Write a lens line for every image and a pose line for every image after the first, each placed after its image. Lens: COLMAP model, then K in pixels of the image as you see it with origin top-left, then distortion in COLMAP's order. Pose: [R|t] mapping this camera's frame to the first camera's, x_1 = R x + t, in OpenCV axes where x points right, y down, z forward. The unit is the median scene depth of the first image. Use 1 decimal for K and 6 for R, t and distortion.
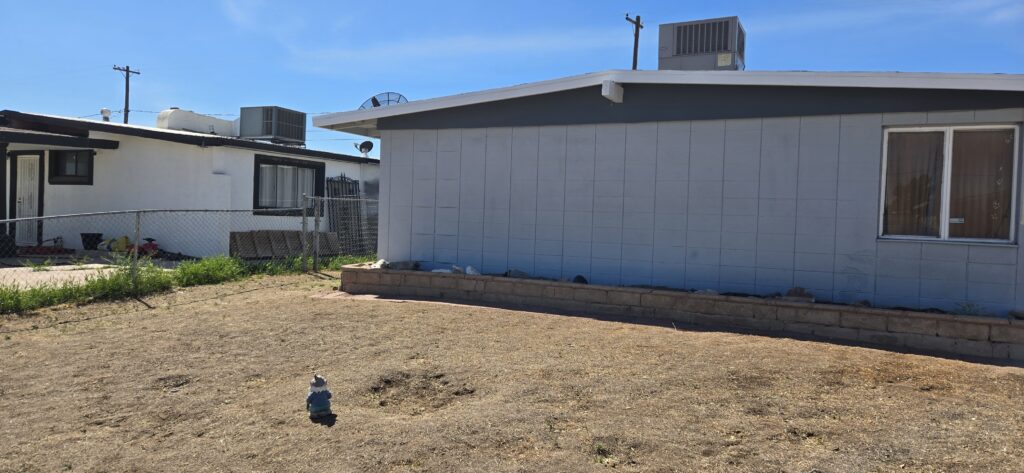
lens RADIAL K [[668.1, 0, 512.0], [0, 668.1, 236.5], [0, 0, 1]] dist [0.064987, -0.003843]
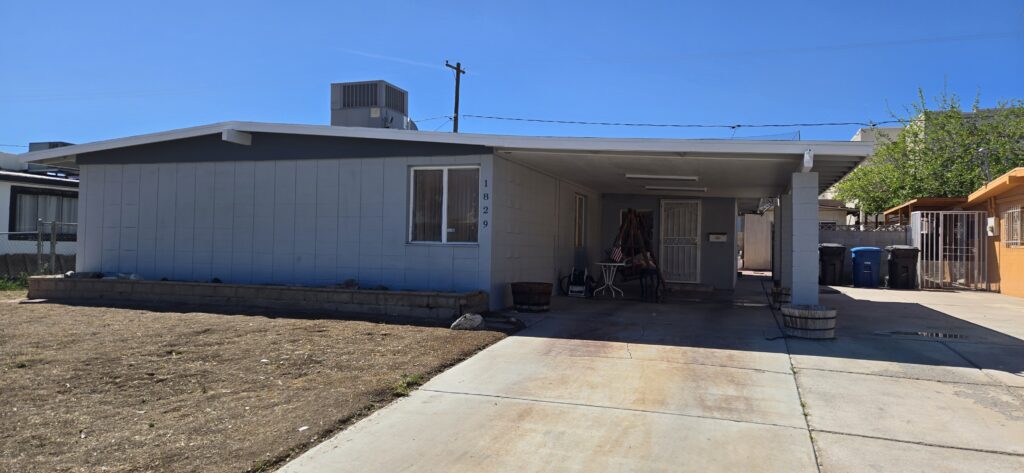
lens RADIAL K [[668.1, 0, 512.0], [0, 668.1, 236.5], [0, 0, 1]] dist [0.064987, -0.003843]
pose [[0.993417, -0.012951, 0.113819, 0.495546], [0.018281, 0.998778, -0.045909, 0.046864], [-0.113085, 0.047687, 0.992440, -0.347355]]
